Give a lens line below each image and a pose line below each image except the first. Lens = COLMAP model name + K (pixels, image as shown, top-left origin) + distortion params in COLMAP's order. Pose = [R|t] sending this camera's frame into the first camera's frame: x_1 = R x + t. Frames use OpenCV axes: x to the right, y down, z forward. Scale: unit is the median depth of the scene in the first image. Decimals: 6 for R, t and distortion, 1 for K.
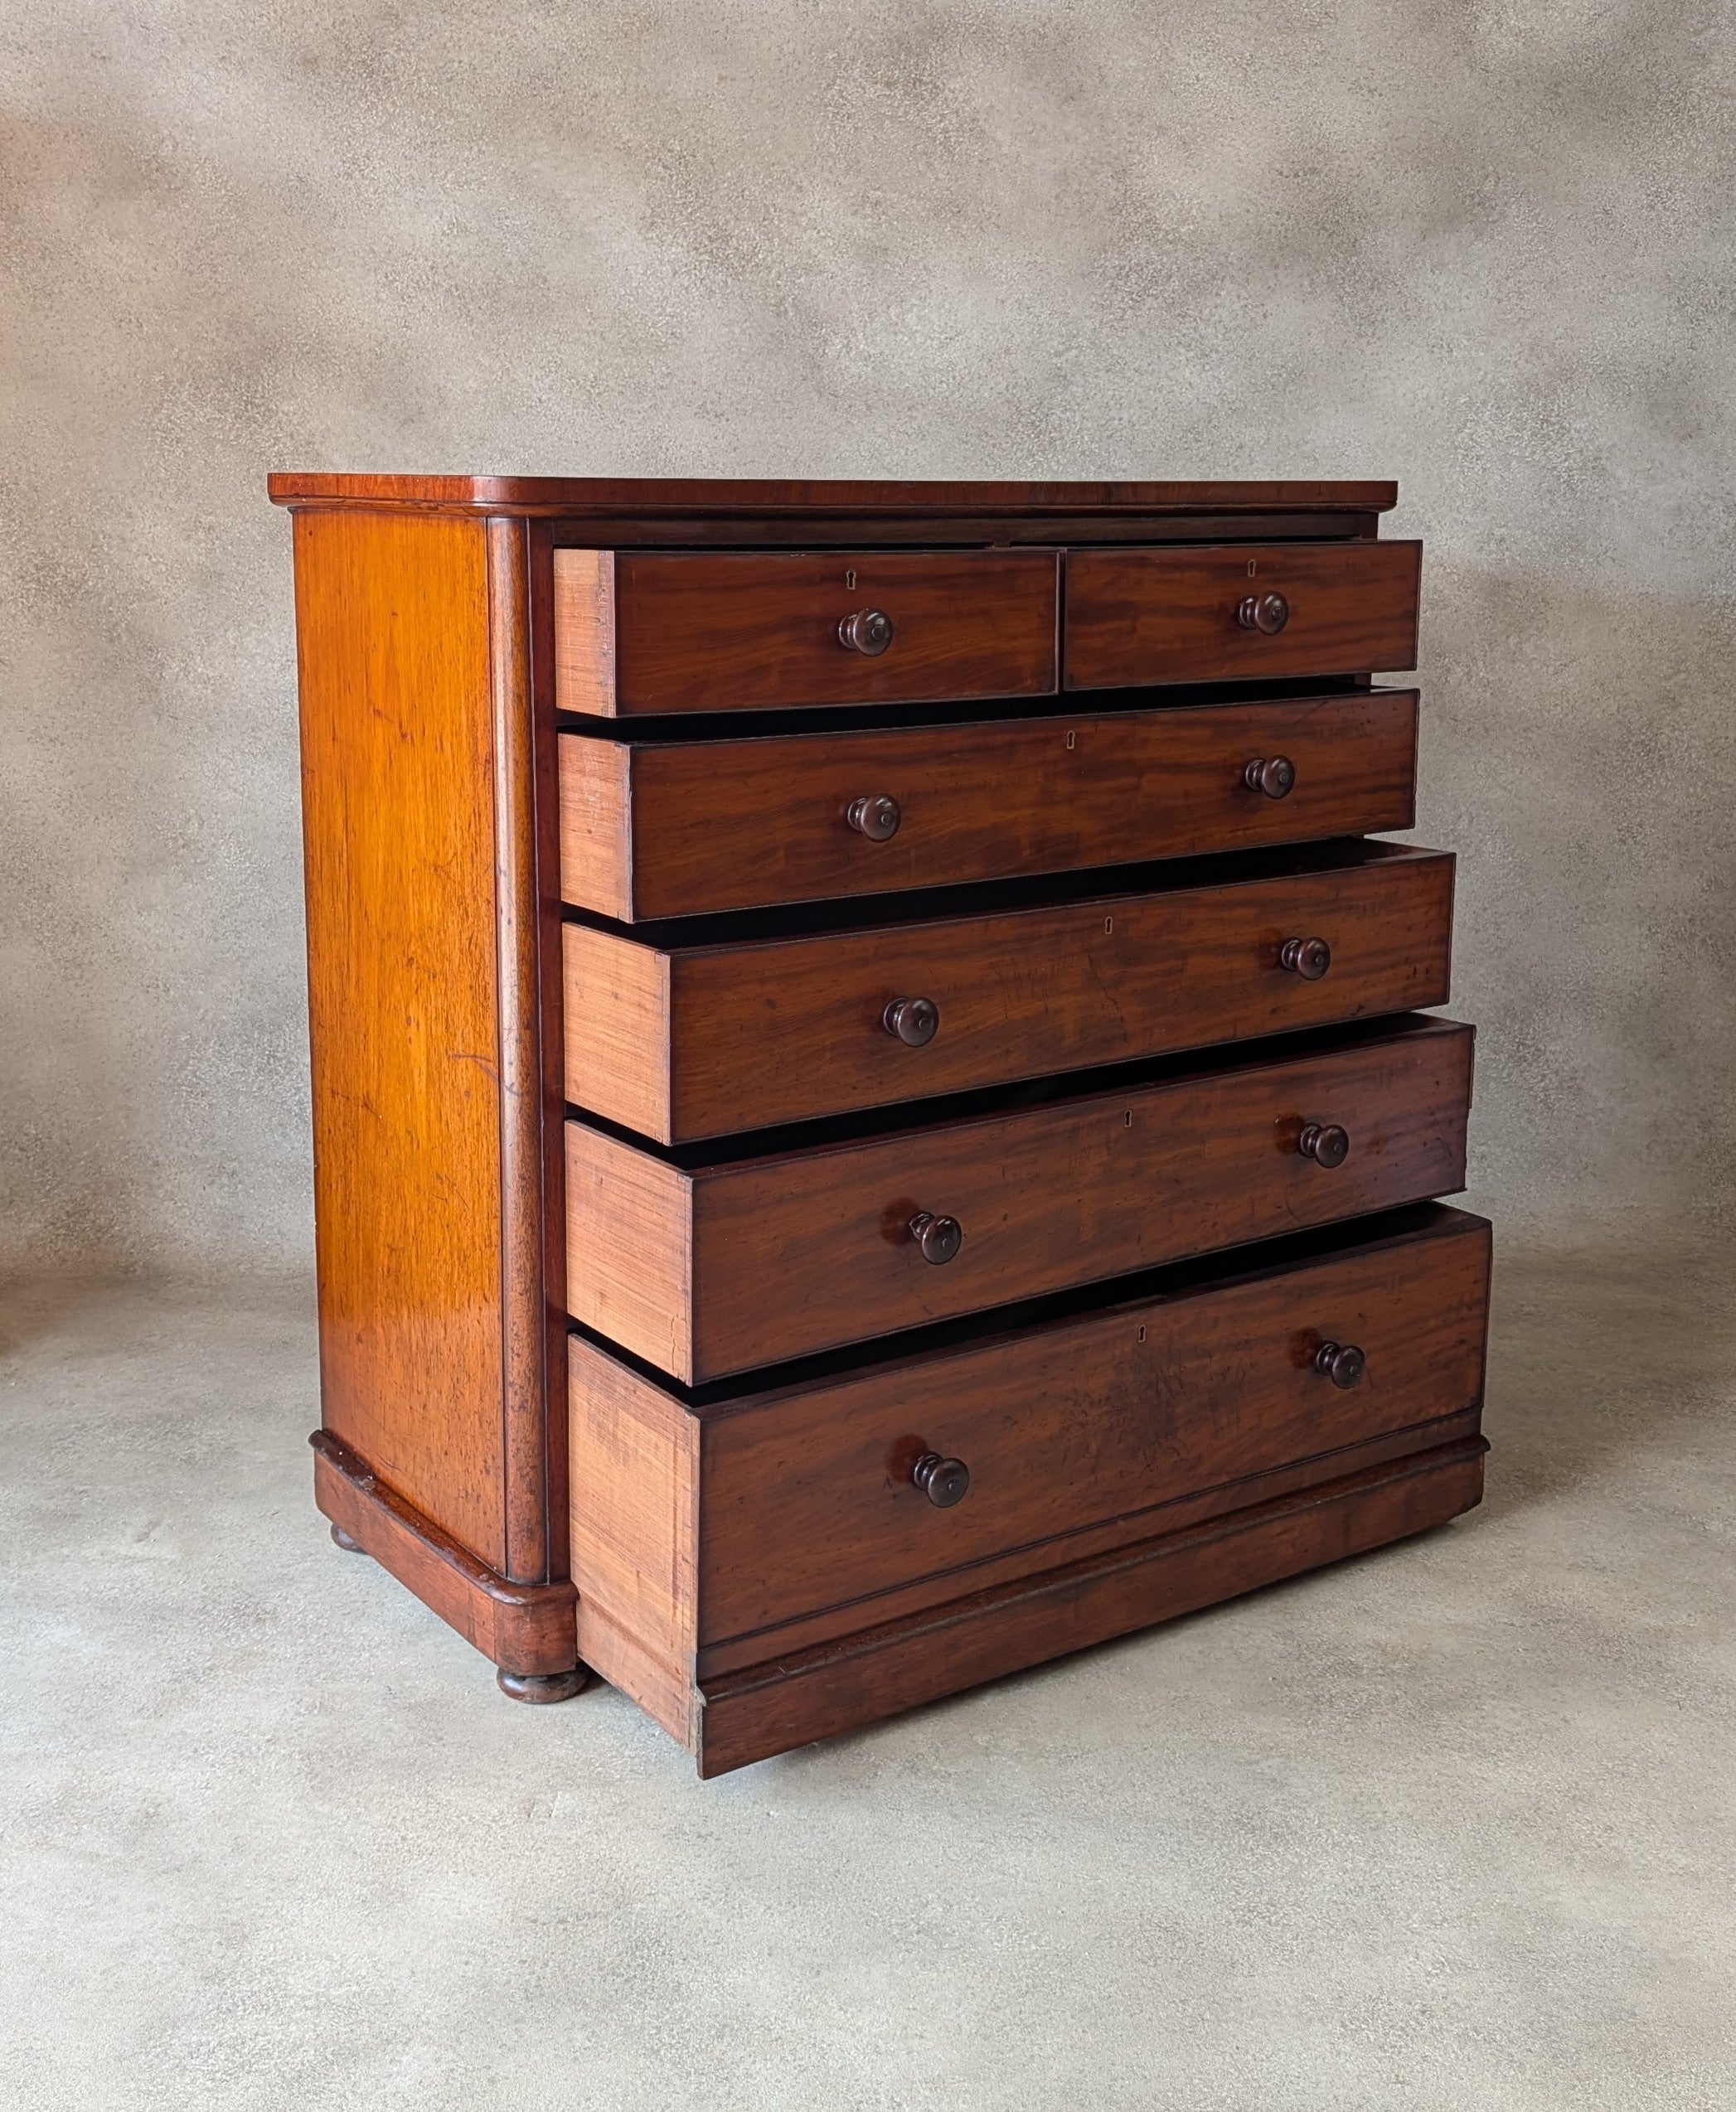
lens RADIAL K [[2416.5, 0, 913.0], [0, 2416.5, 920.5], [0, 0, 1]] dist [0.034955, 0.000000]
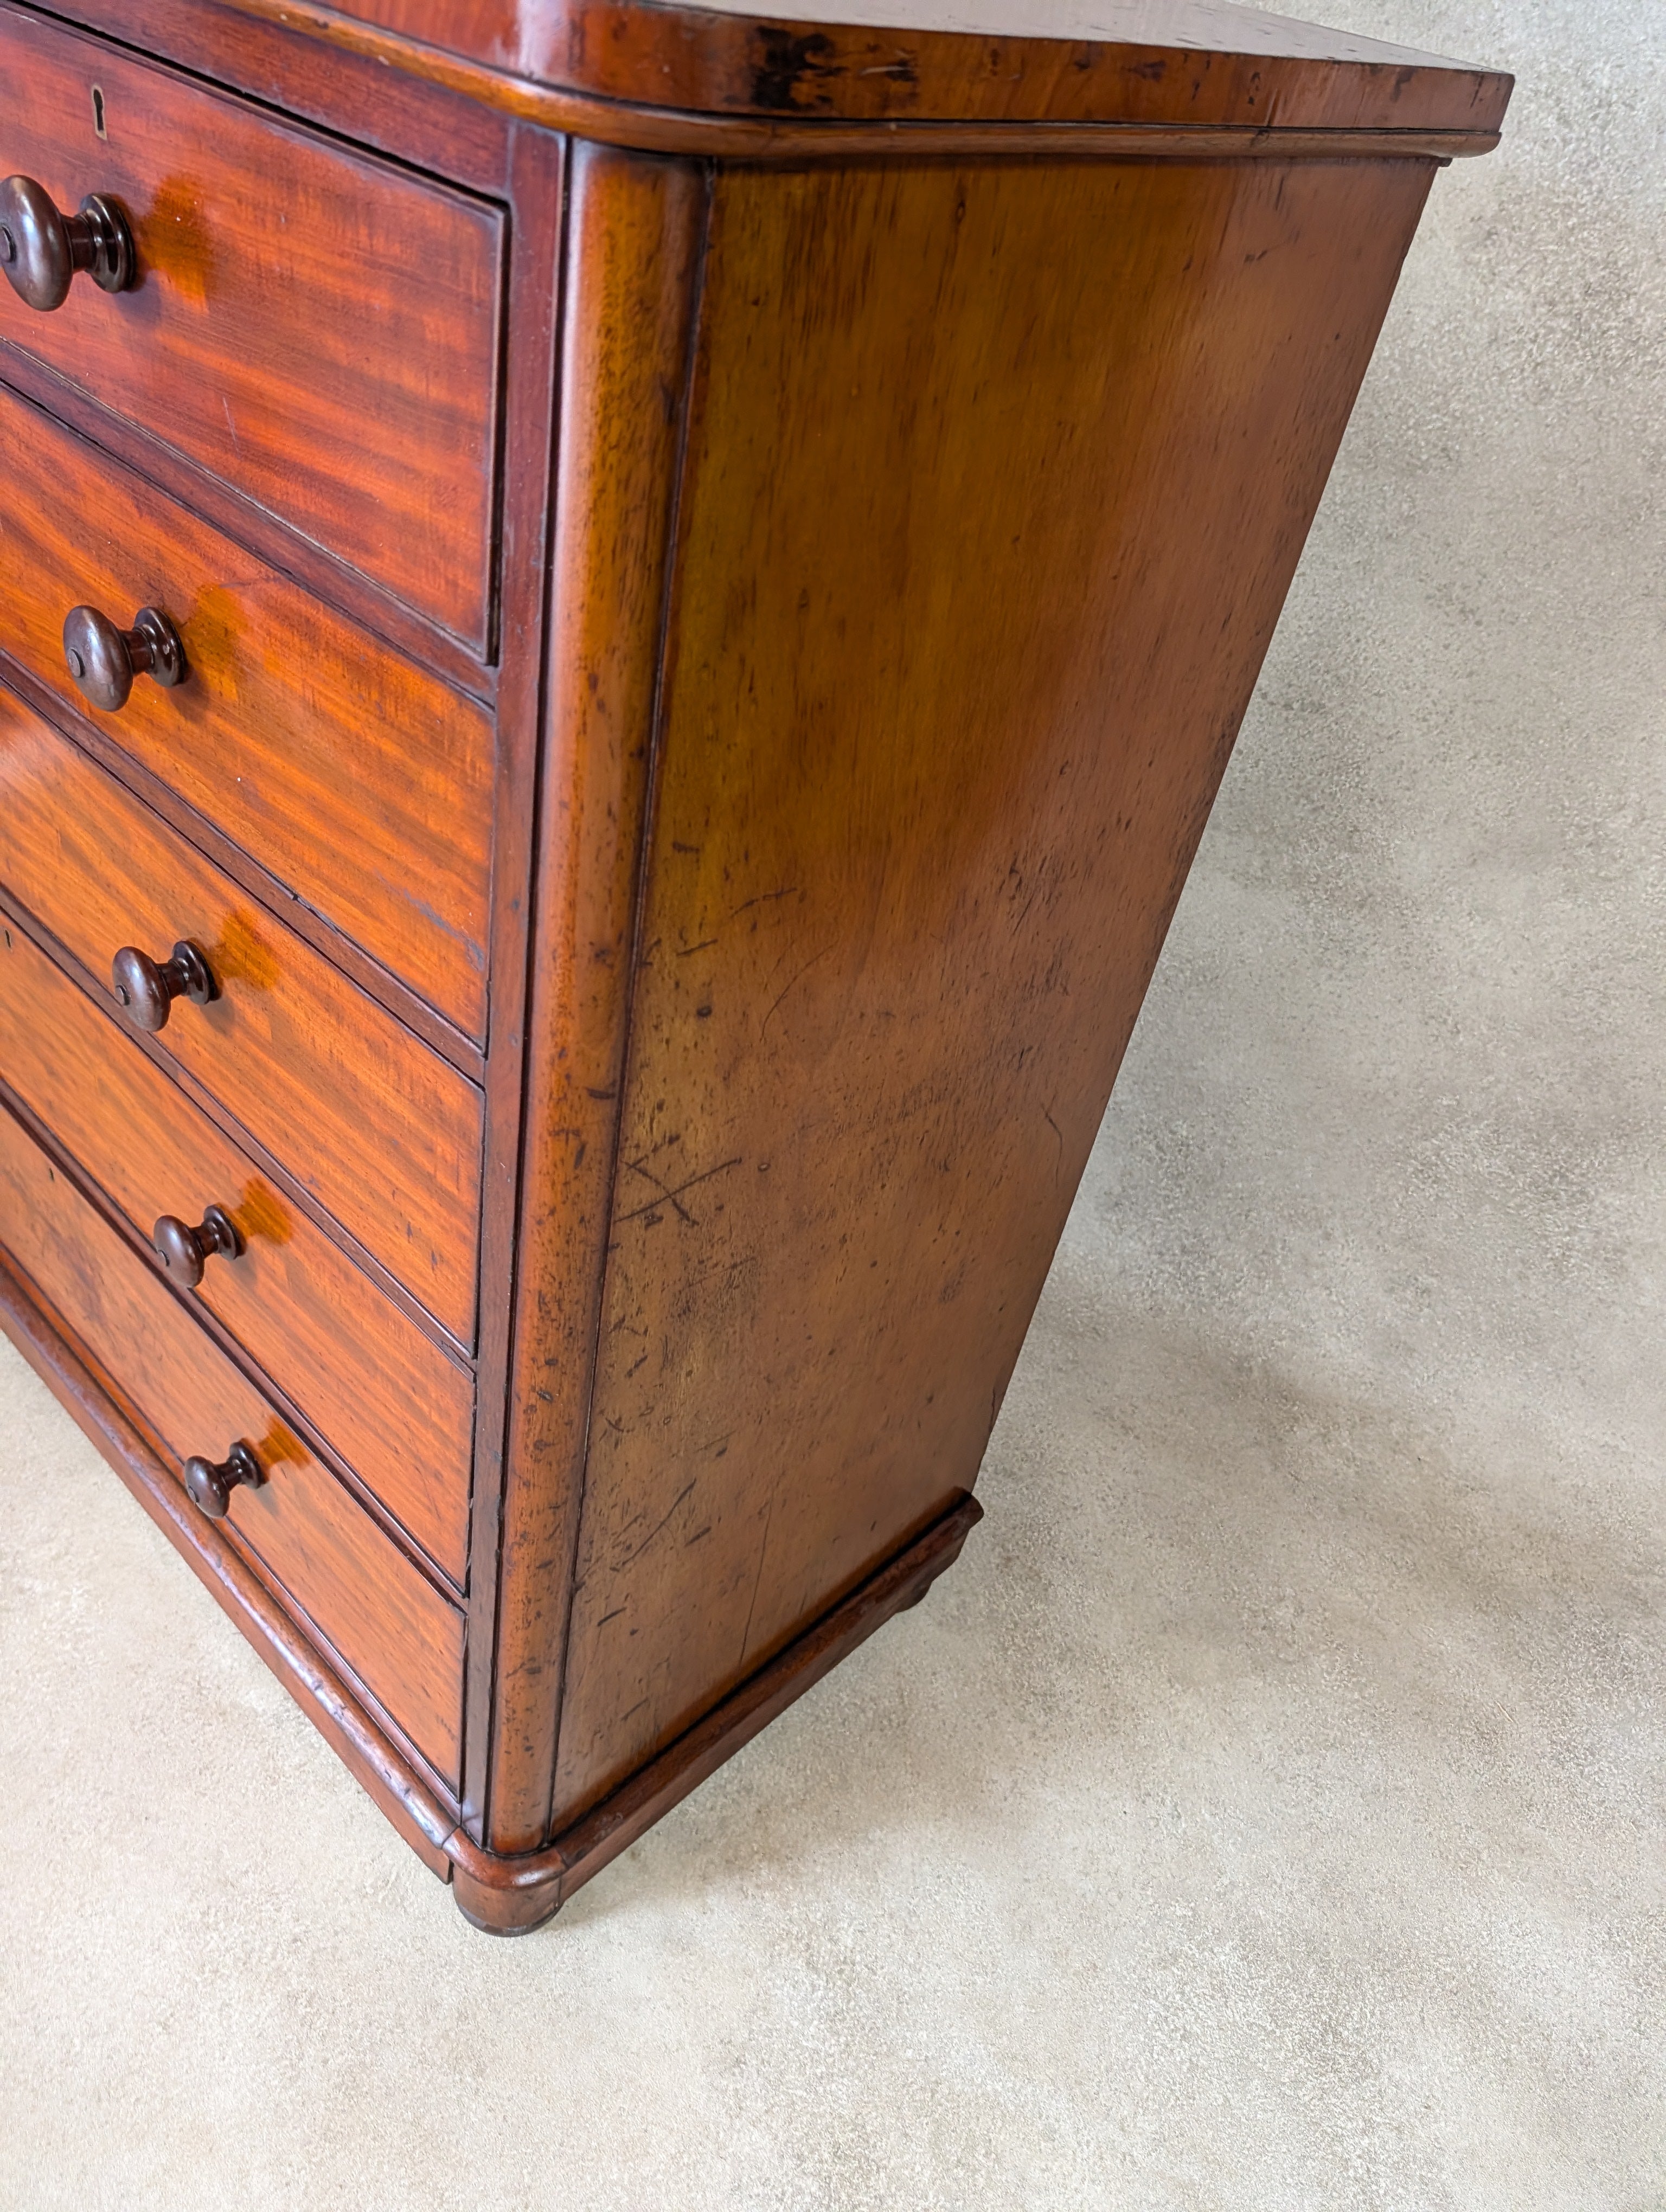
lens RADIAL K [[1602.8, 0, 845.3], [0, 1602.8, 1097.0], [0, 0, 1]] dist [-0.005676, 0.005098]
pose [[0.878214, 0.396795, -0.267008, 0.211606], [-0.237946, 0.846780, 0.475758, -0.130232], [0.414876, -0.354284, 0.838070, 0.647457]]
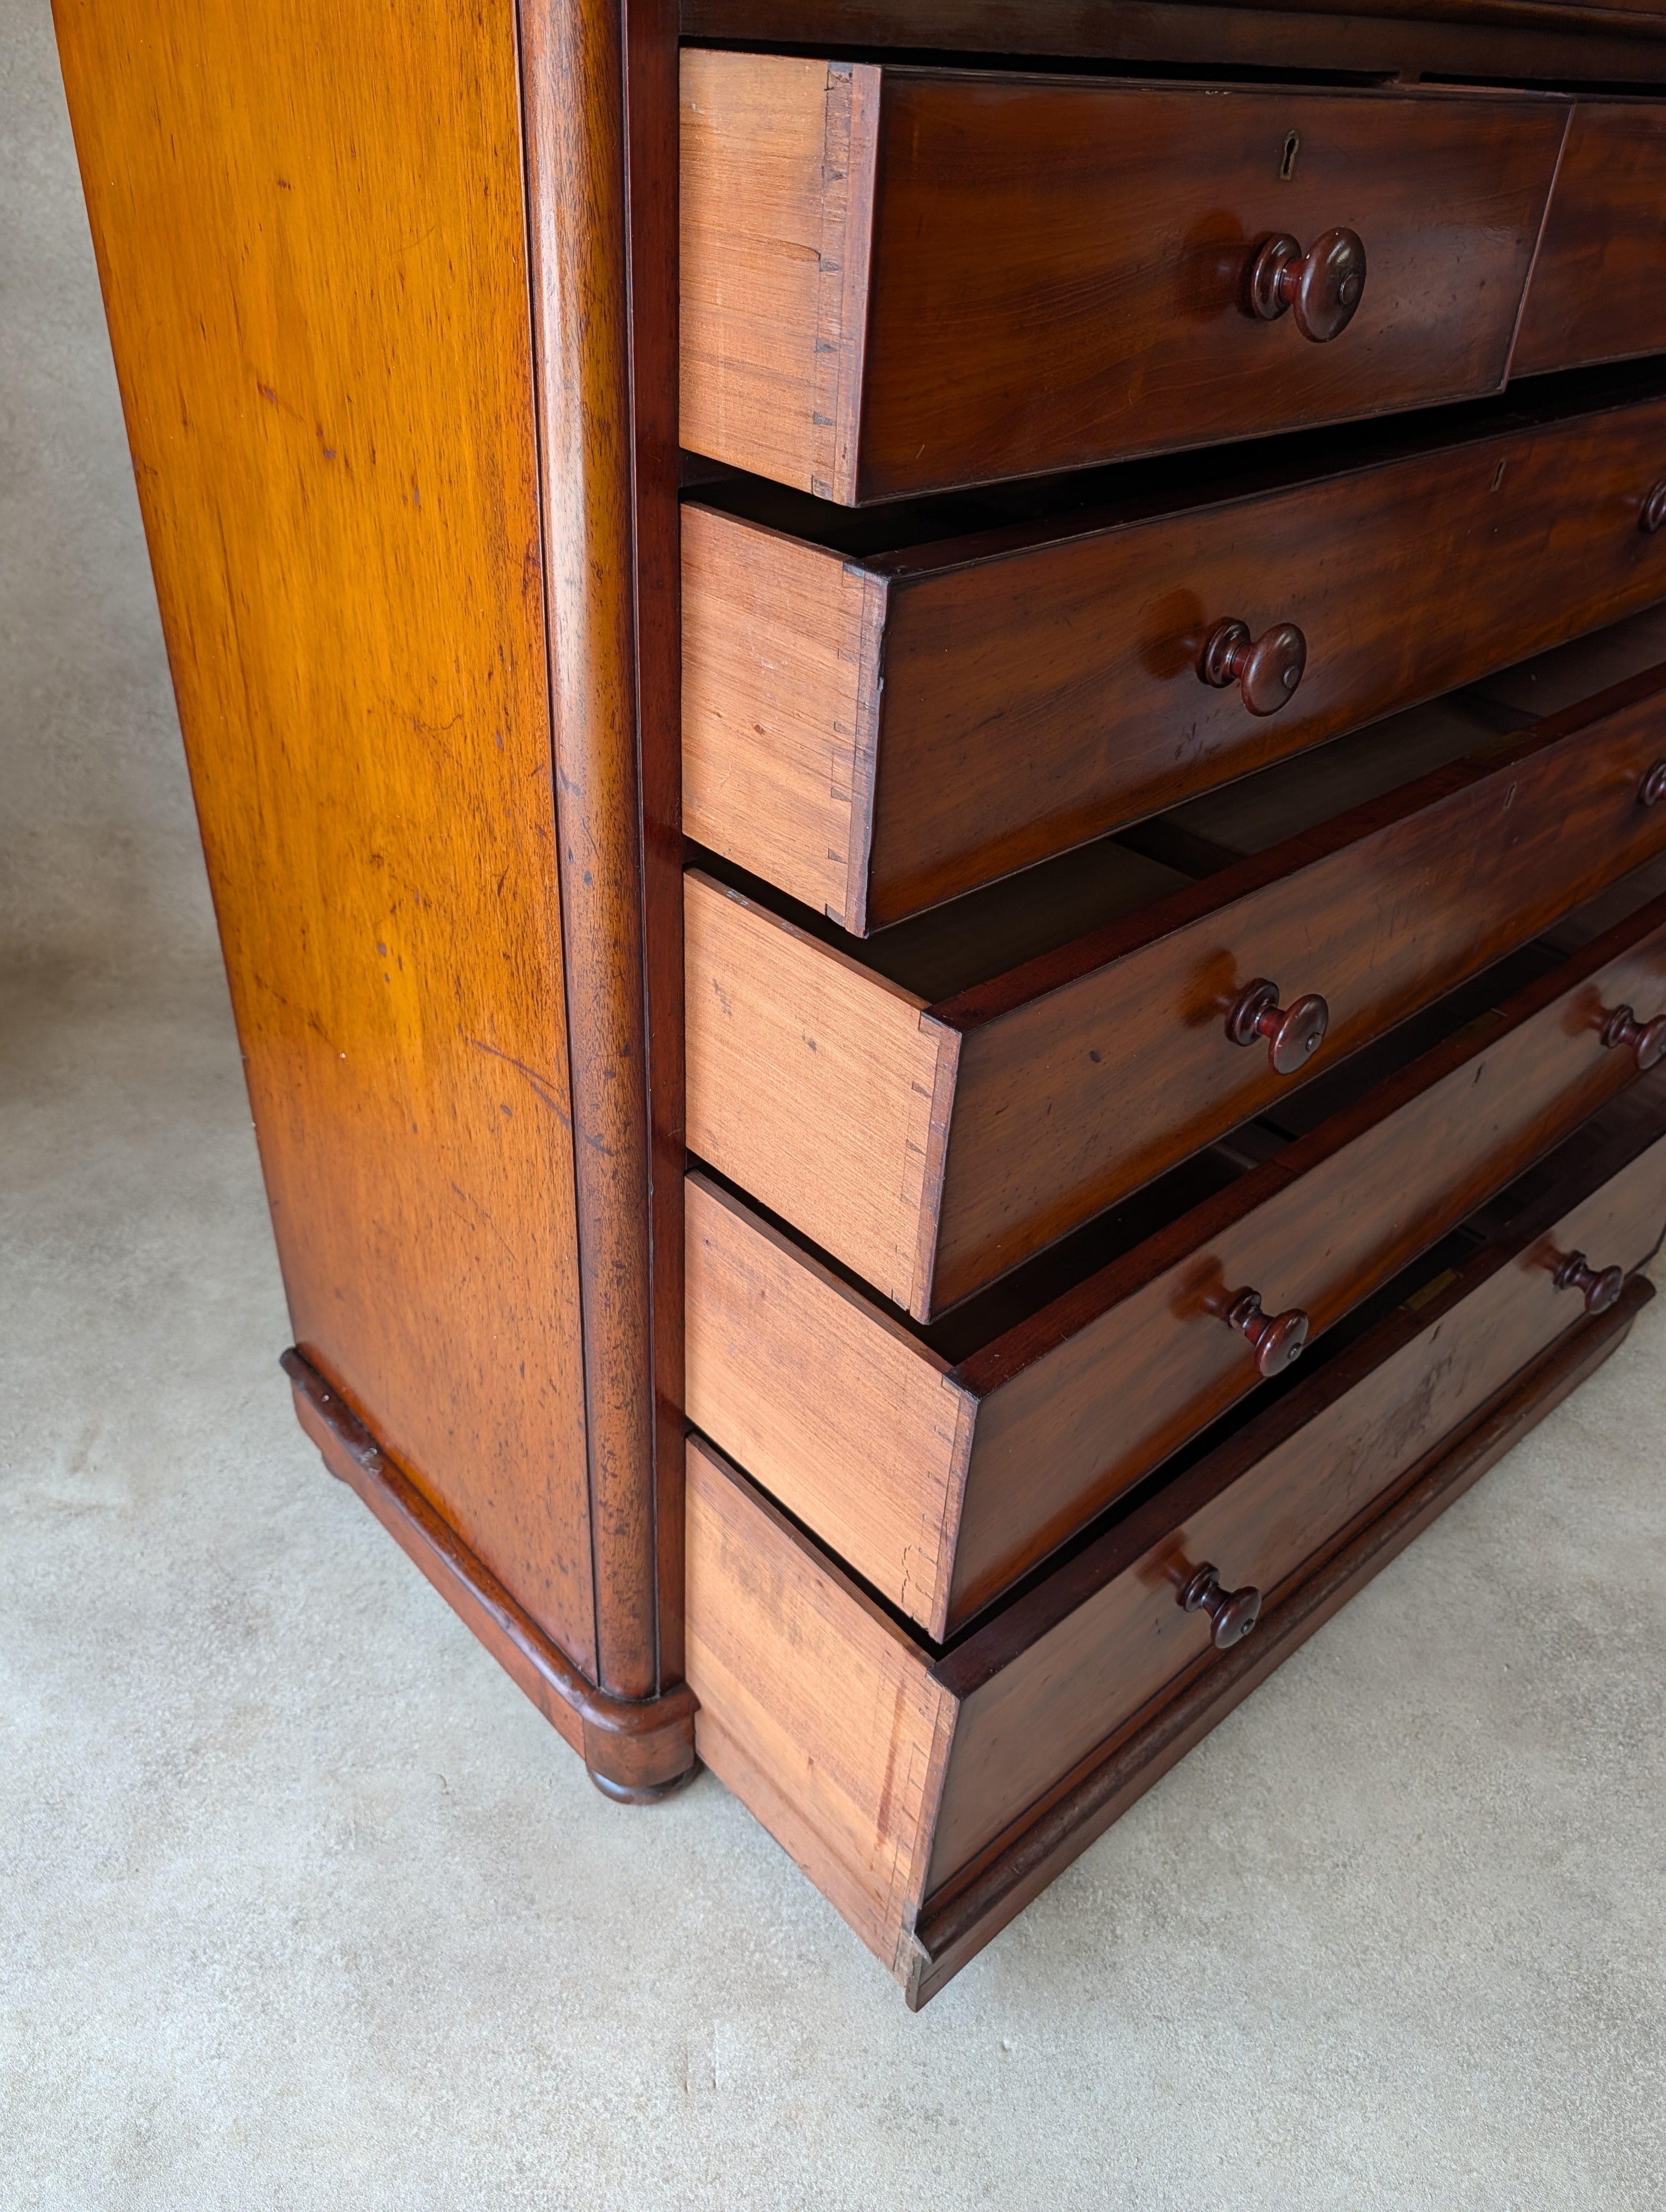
lens RADIAL K [[1602.8, 0, 867.8], [0, 1602.8, 1092.9], [0, 0, 1]] dist [-0.005676, 0.005098]
pose [[0.990430, -0.027501, 0.135250, -0.099584], [-0.030800, 0.911196, 0.410821, -0.065051], [-0.134537, -0.411055, 0.901628, 0.422670]]
